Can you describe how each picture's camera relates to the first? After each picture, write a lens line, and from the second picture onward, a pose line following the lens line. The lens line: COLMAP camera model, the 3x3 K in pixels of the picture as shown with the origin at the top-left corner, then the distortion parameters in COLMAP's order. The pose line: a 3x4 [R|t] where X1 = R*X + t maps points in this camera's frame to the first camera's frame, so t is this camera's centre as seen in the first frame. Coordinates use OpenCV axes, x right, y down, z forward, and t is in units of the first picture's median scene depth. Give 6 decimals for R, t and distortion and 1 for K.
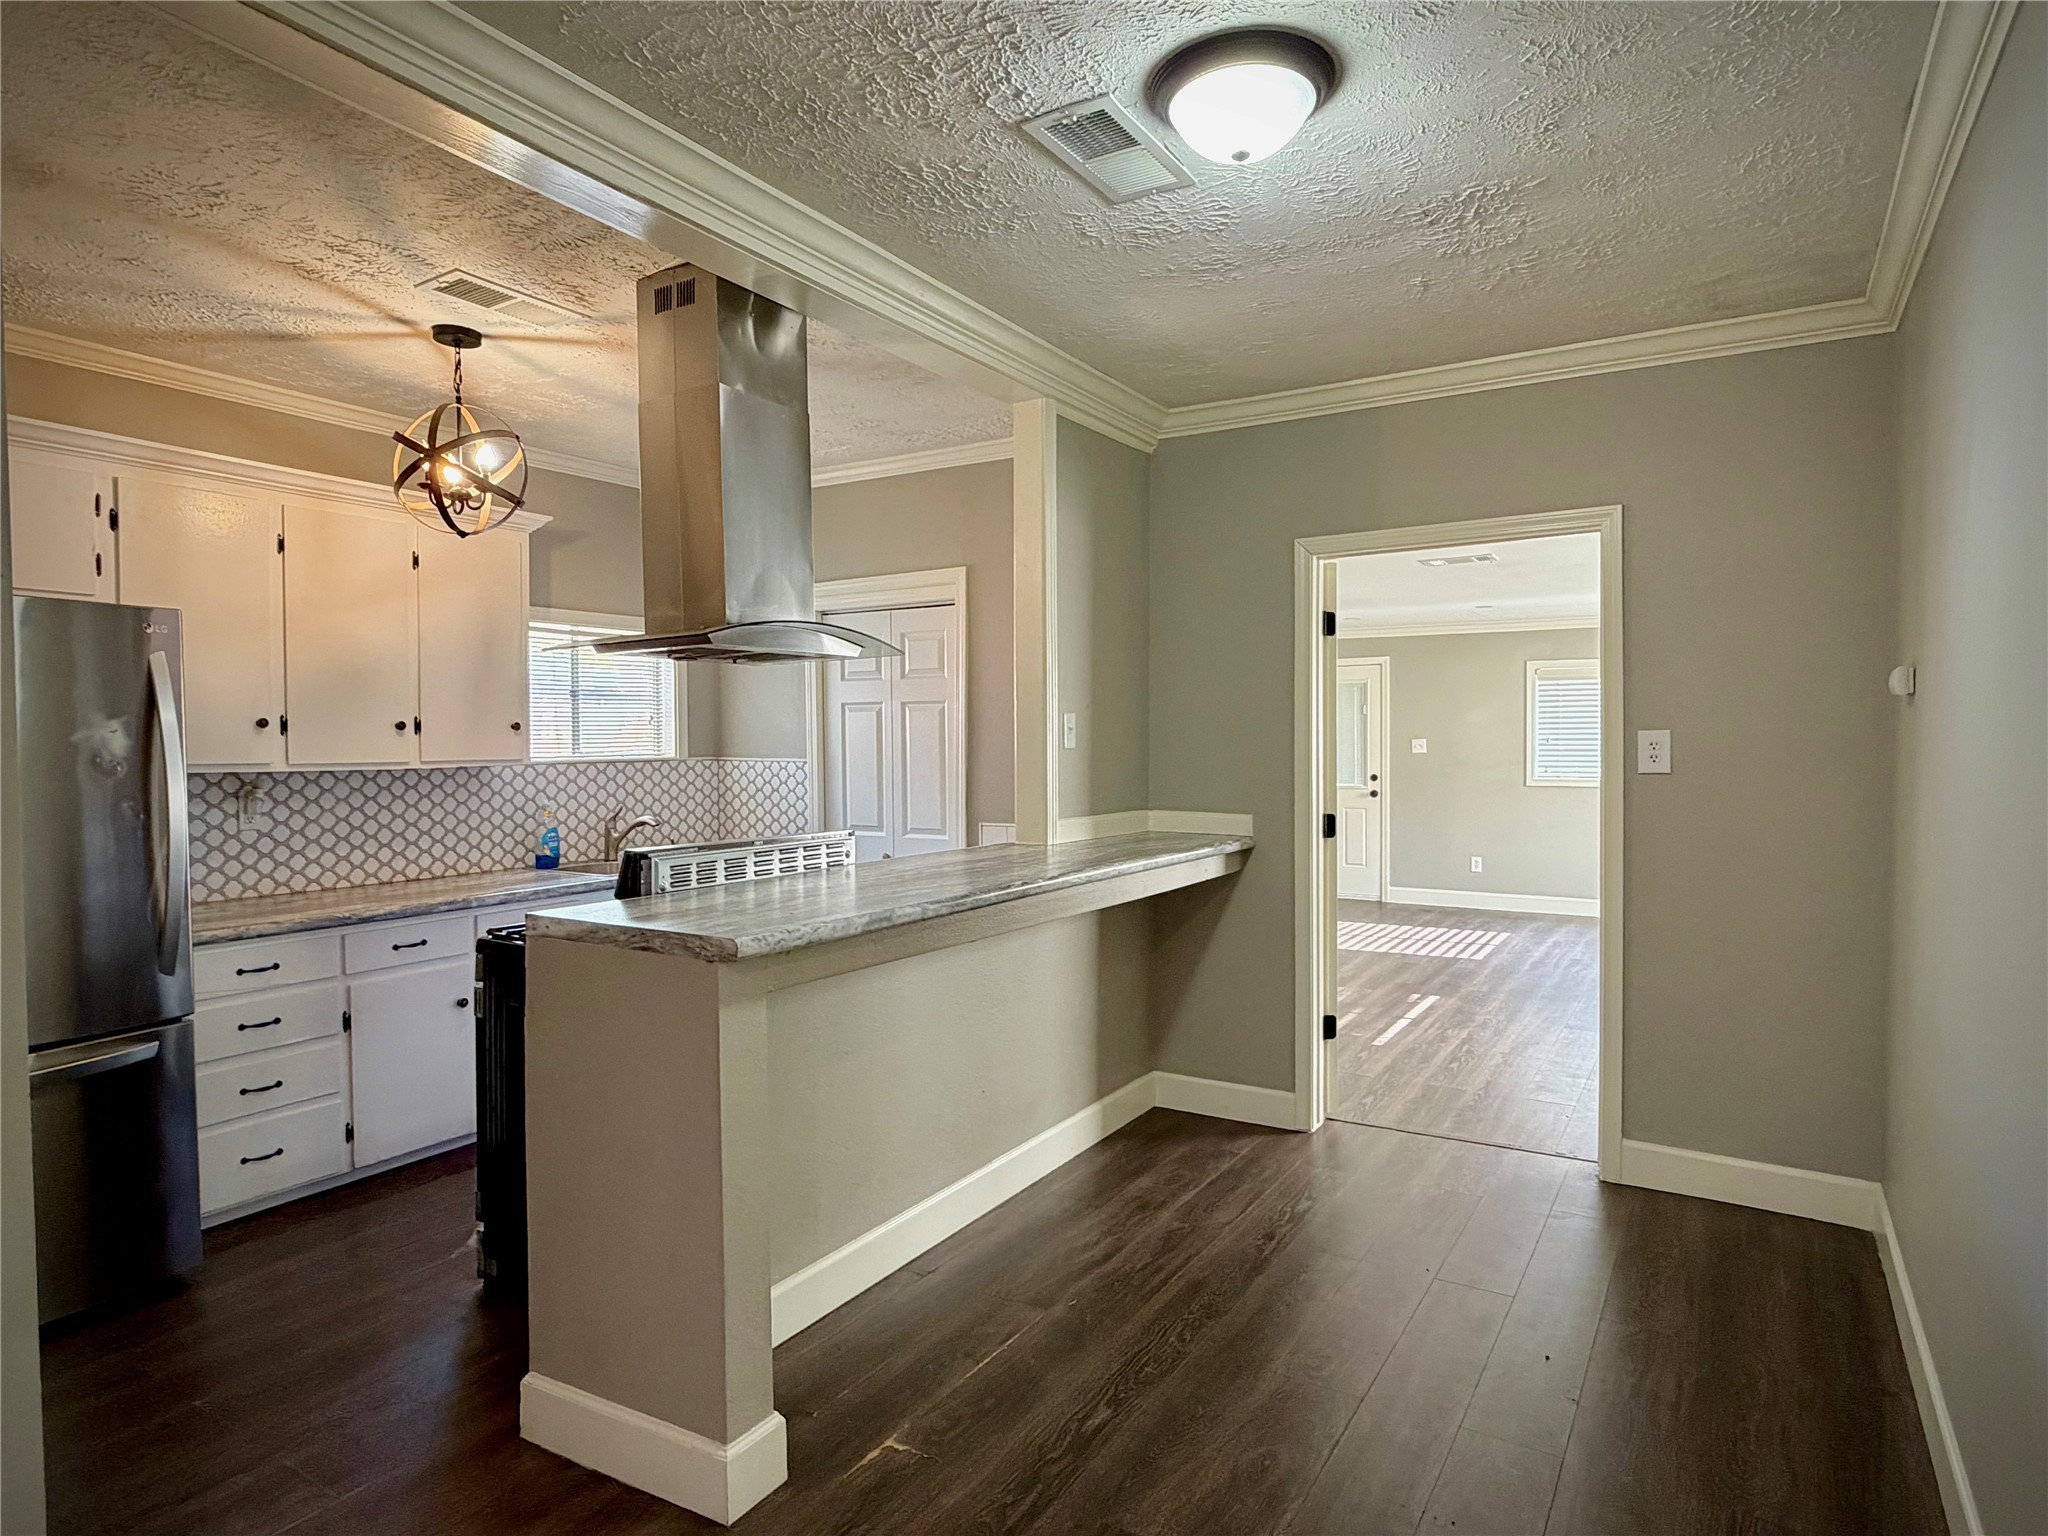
lens RADIAL K [[1174.2, 0, 1025.7], [0, 1174.2, 773.5], [0, 0, 1]] dist [0.002267, -0.001089]
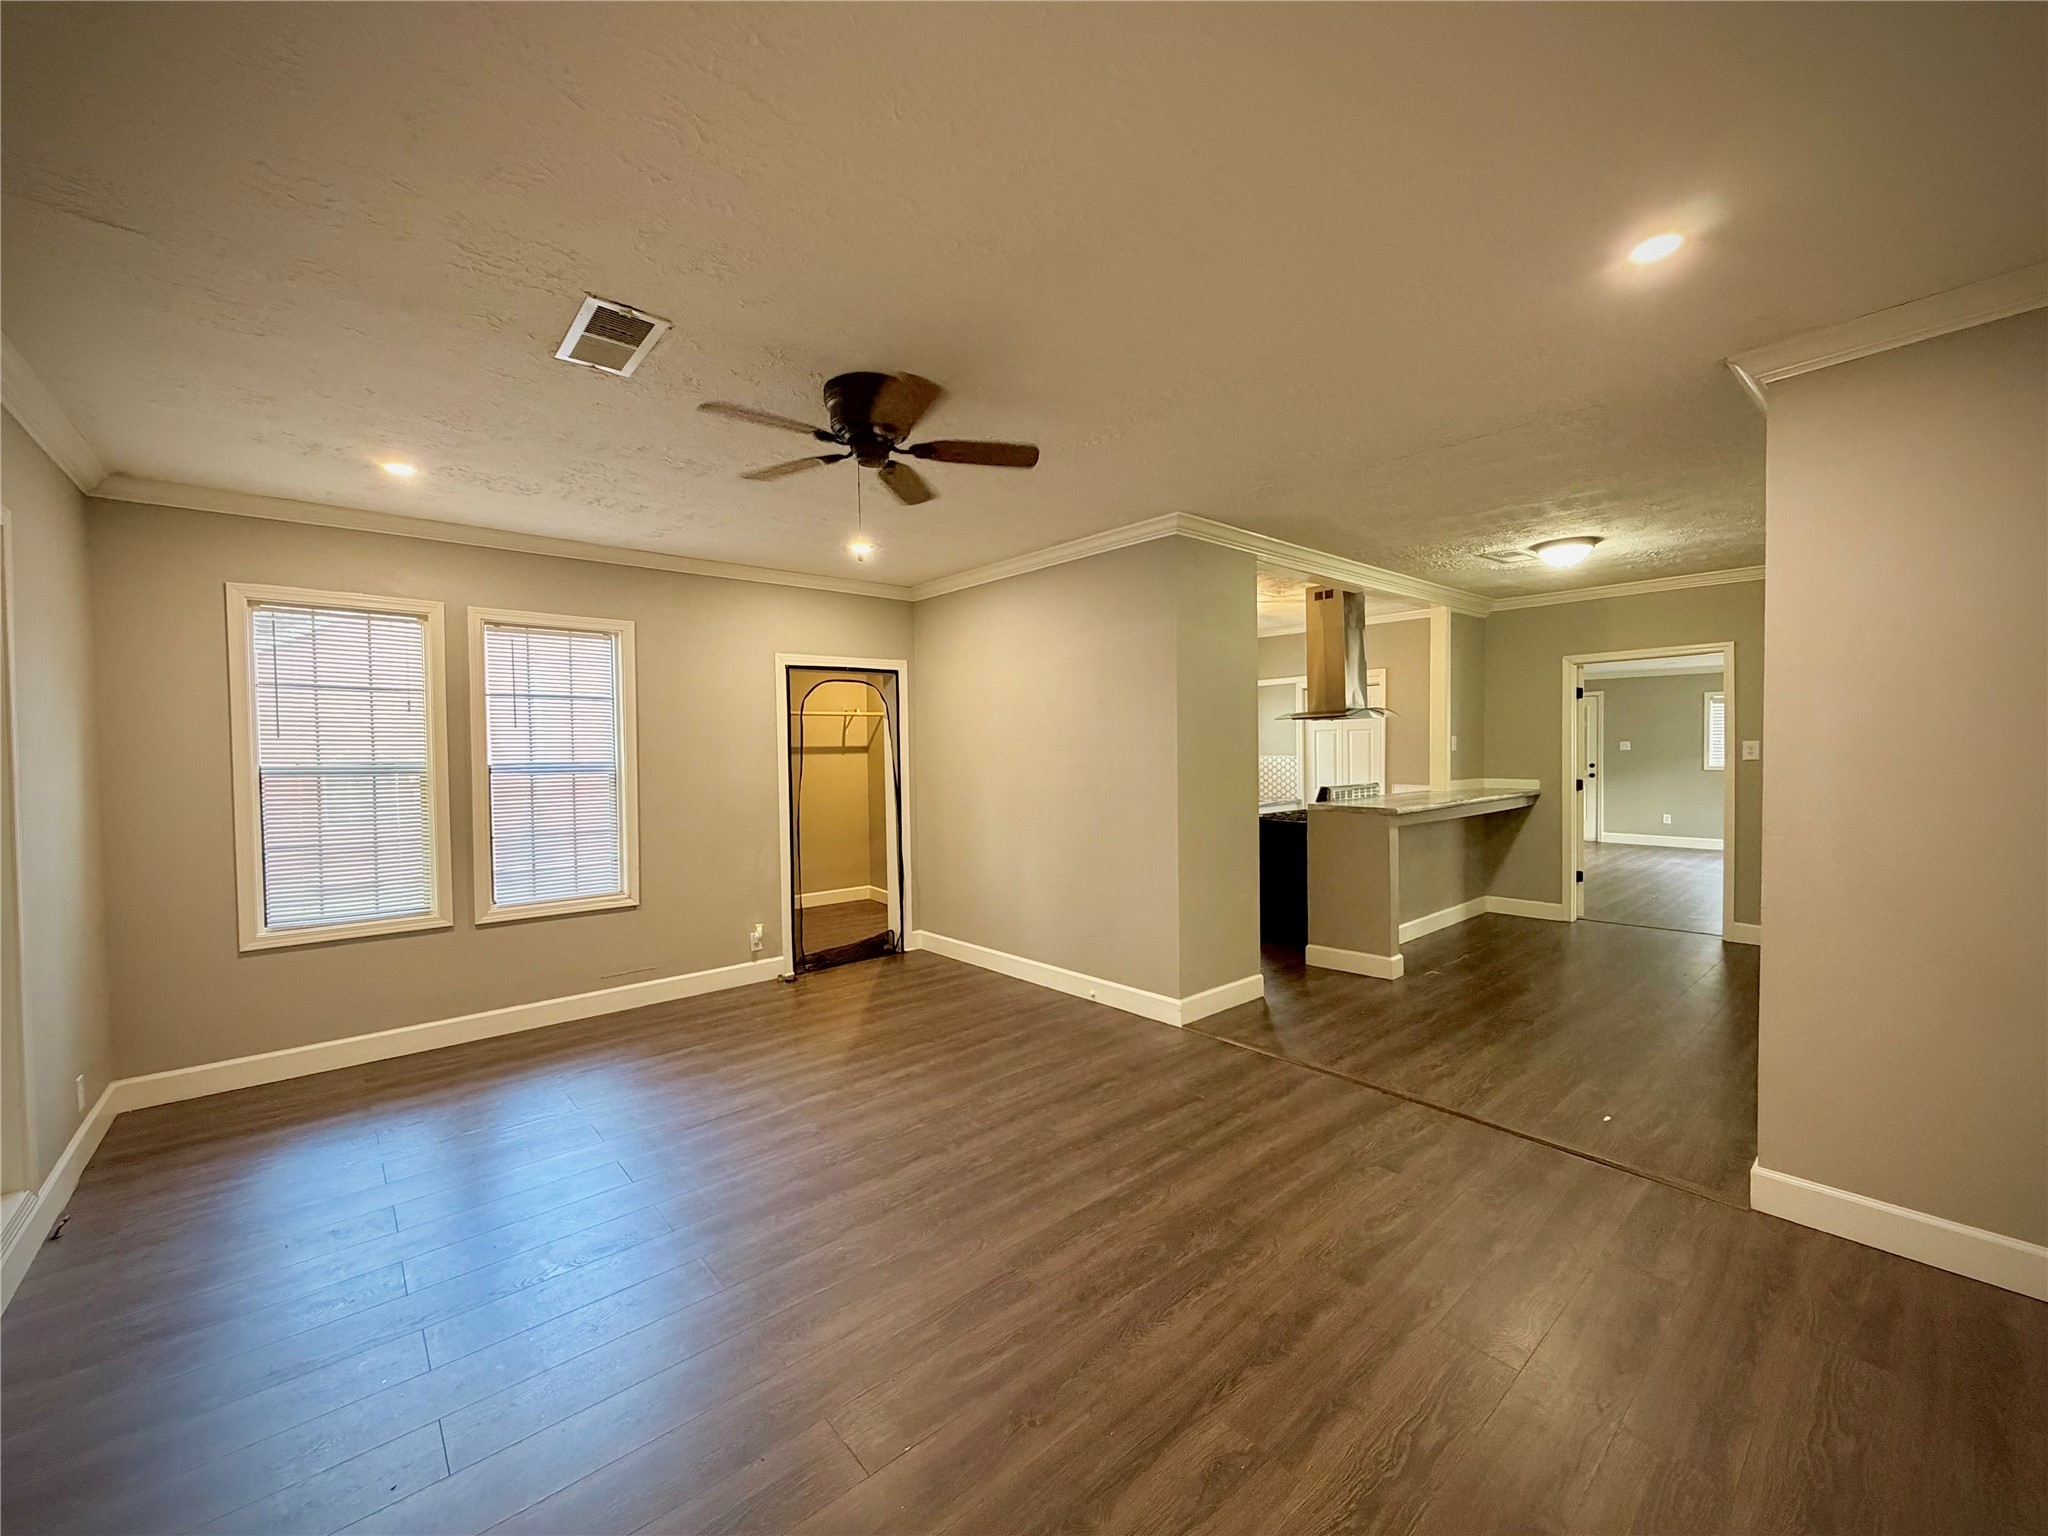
lens RADIAL K [[817.6, 0, 1020.1], [0, 817.6, 768.3], [0, 0, 1]] dist [-0.001027, 0.000267]
pose [[0.952134, -0.001688, -0.305676, -0.289348], [0.002506, 0.999994, 0.002281, 0.007835], [0.305670, -0.002938, 0.952133, -0.830528]]
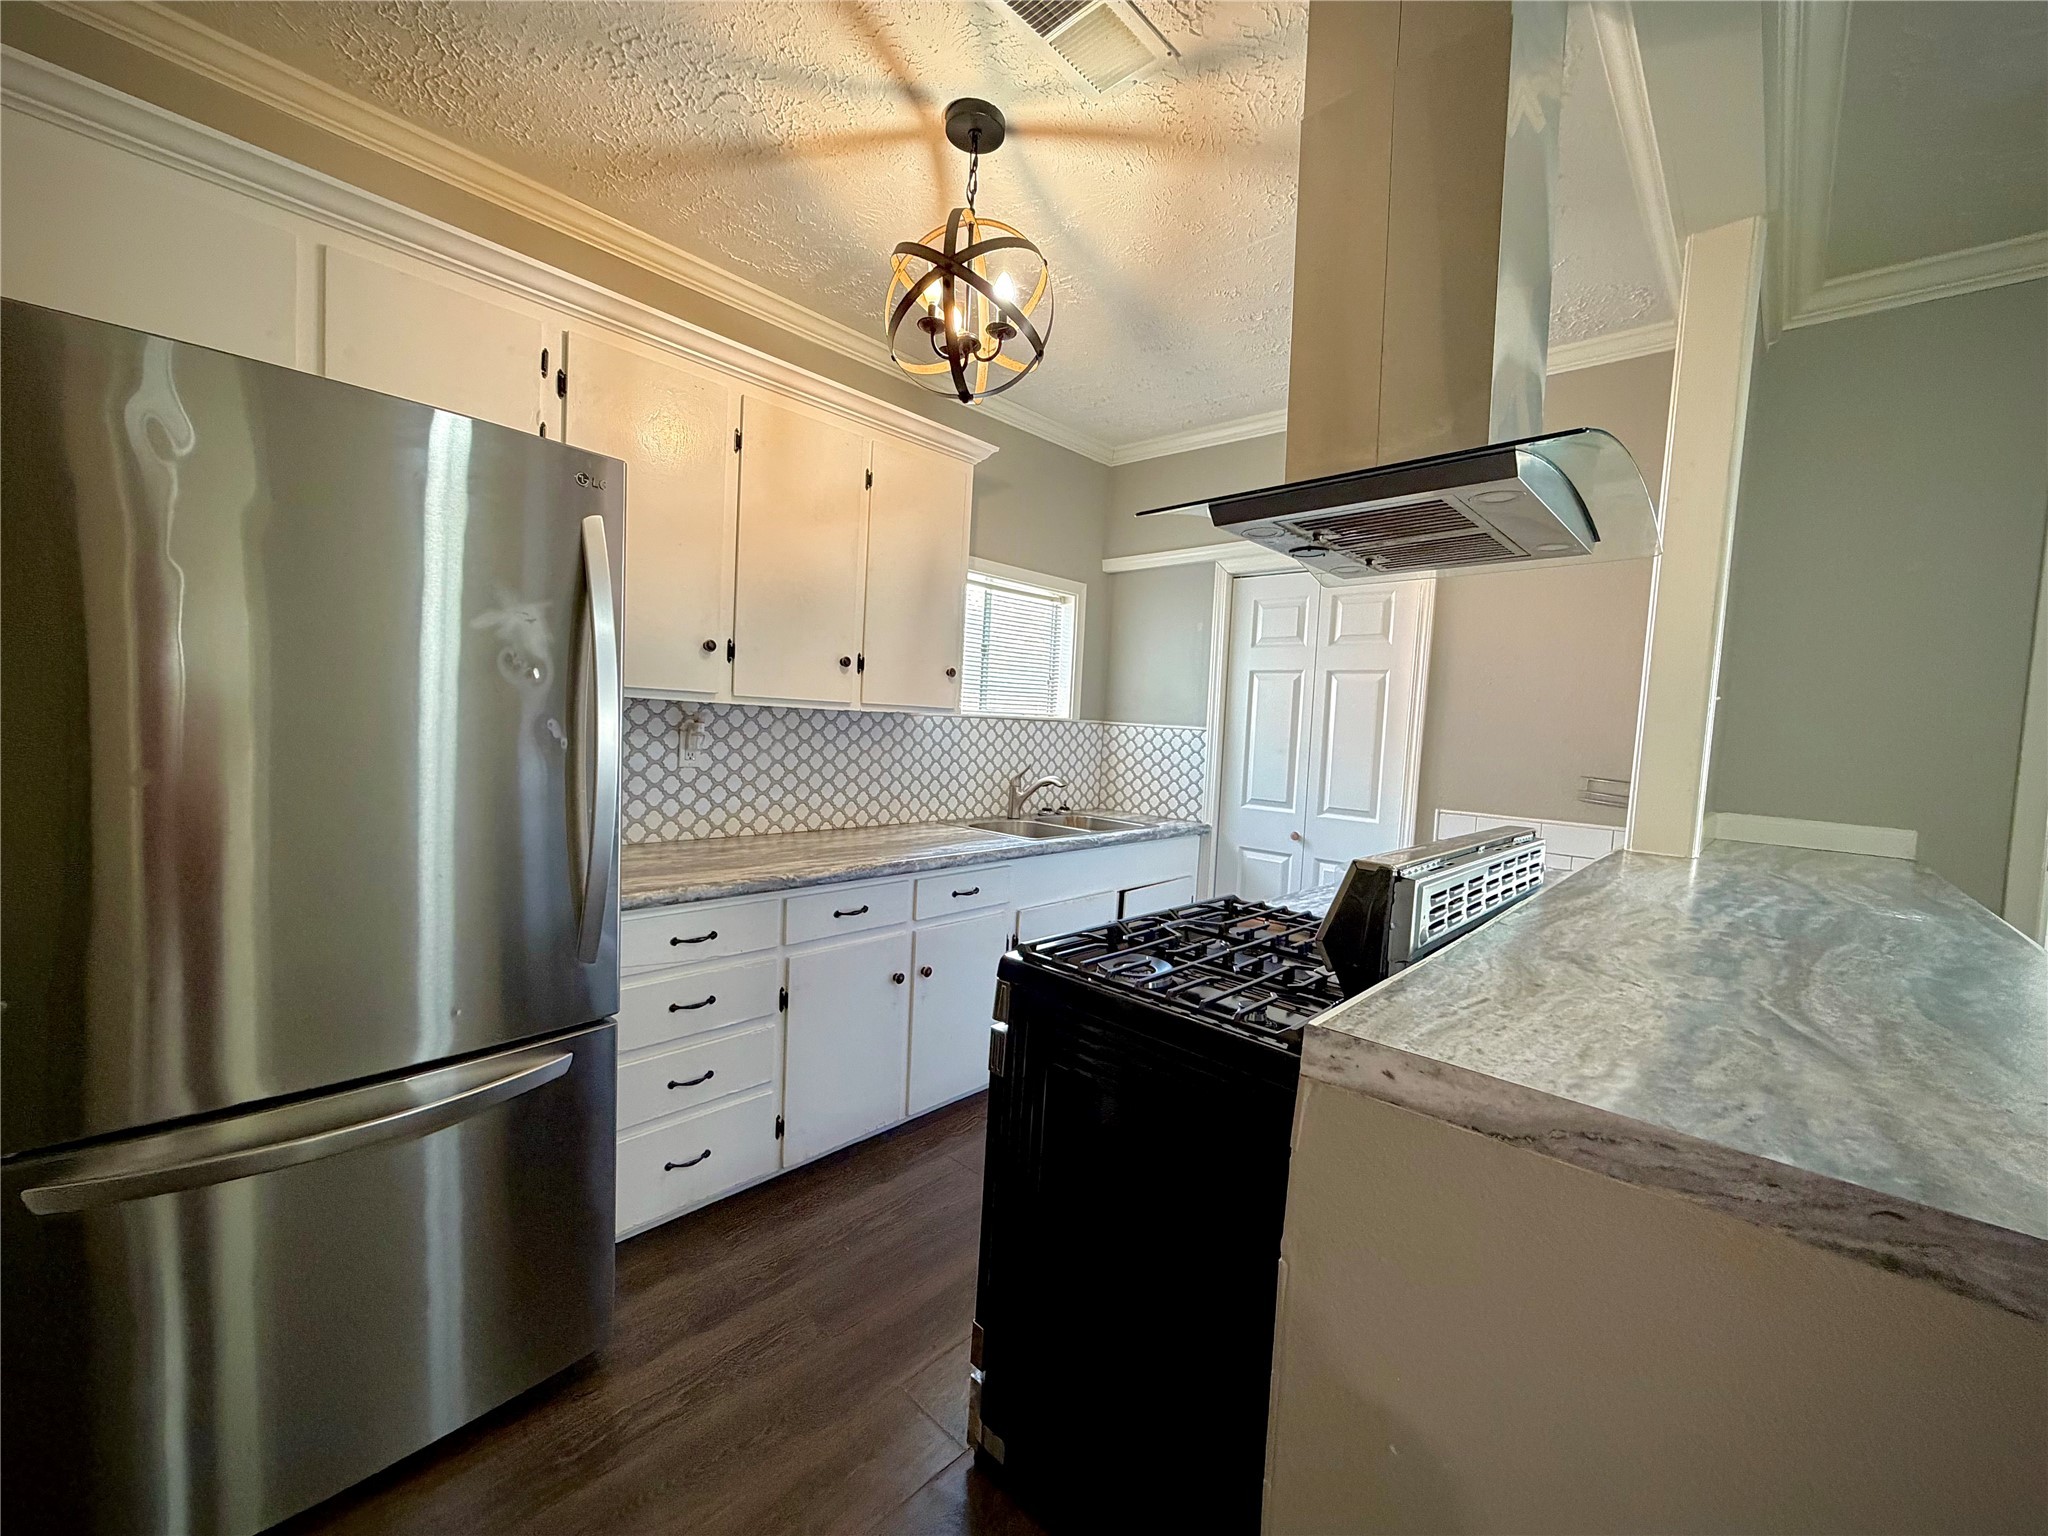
lens RADIAL K [[817.6, 0, 1019.7], [0, 817.6, 769.4], [0, 0, 1]] dist [-0.001027, 0.000267]
pose [[0.980539, 0.062947, -0.185962, -0.287480], [-0.058546, 0.997861, 0.029070, 0.016165], [0.187394, -0.017617, 0.982127, 0.419946]]
